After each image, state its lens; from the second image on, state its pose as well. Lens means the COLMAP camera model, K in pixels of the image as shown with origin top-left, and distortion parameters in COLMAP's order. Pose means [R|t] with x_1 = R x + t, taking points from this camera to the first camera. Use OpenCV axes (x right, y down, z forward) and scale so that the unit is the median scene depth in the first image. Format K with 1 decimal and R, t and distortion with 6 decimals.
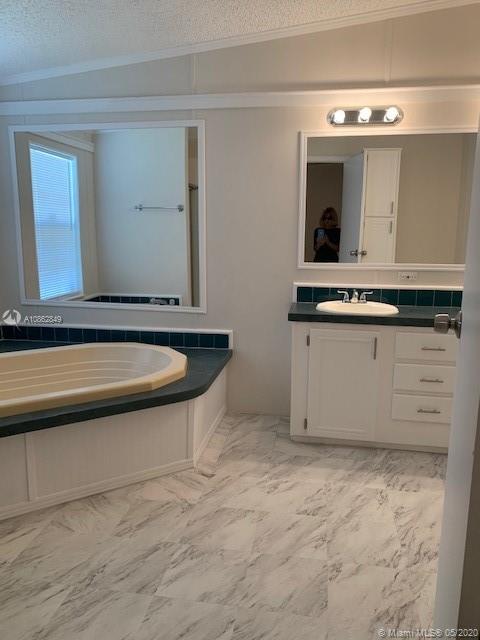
lens RADIAL K [[487.0, 0, 240.0], [0, 487.0, 320.0], [0, 0, 1]] dist [0.018603, -0.014431]
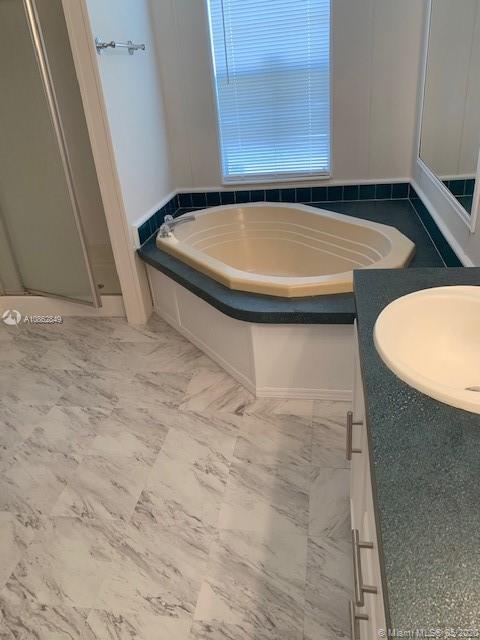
lens RADIAL K [[487.0, 0, 240.0], [0, 487.0, 320.0], [0, 0, 1]] dist [0.018603, -0.014431]
pose [[0.003813, 0.452053, -0.891983, 0.564340], [-0.093004, 0.888283, 0.449781, -0.180074], [0.995658, 0.081243, 0.045430, 0.885607]]
